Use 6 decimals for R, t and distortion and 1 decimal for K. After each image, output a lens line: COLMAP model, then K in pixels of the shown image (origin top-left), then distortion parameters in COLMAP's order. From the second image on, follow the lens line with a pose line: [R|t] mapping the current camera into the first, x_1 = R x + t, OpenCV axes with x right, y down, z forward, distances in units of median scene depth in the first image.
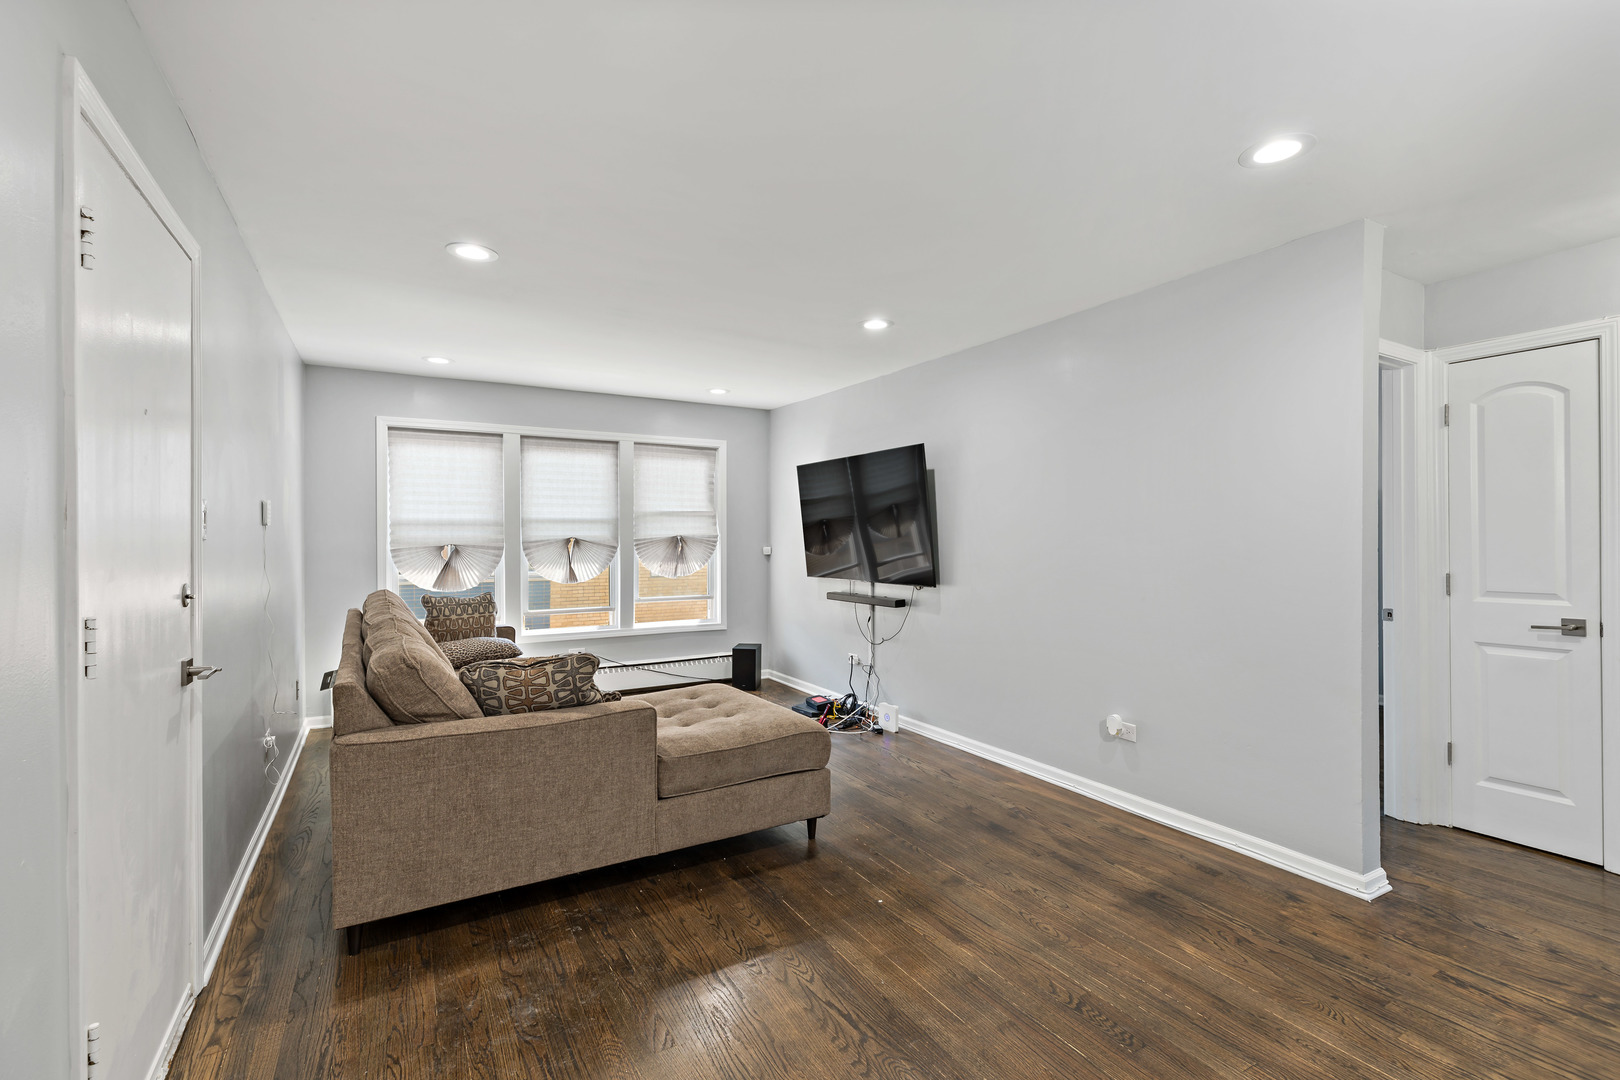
lens RADIAL K [[728.9, 0, 811.2], [0, 728.9, 539.0], [0, 0, 1]] dist [0.010450, -0.000139]
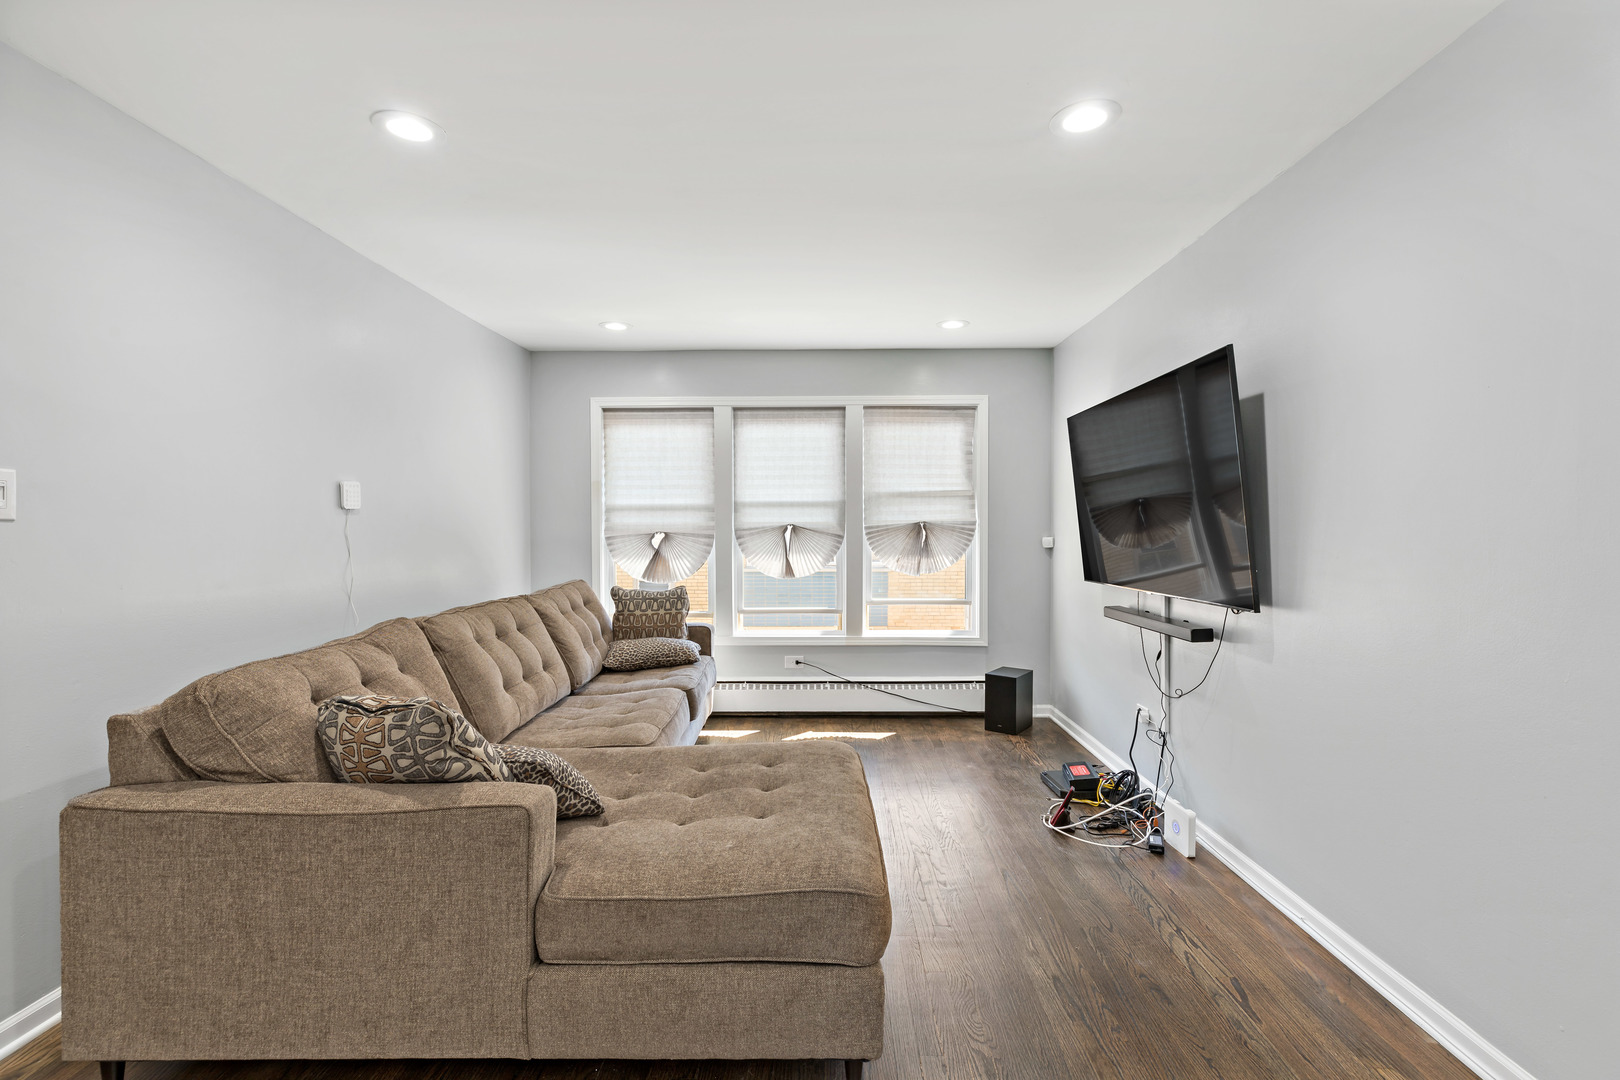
lens RADIAL K [[728.9, 0, 810.1], [0, 728.9, 540.8], [0, 0, 1]] dist [0.010450, -0.000139]
pose [[0.854263, 0.008110, -0.519779, 0.147551], [-0.000479, 0.999890, 0.014814, 0.004861], [0.519842, -0.012407, 0.854173, 0.325138]]
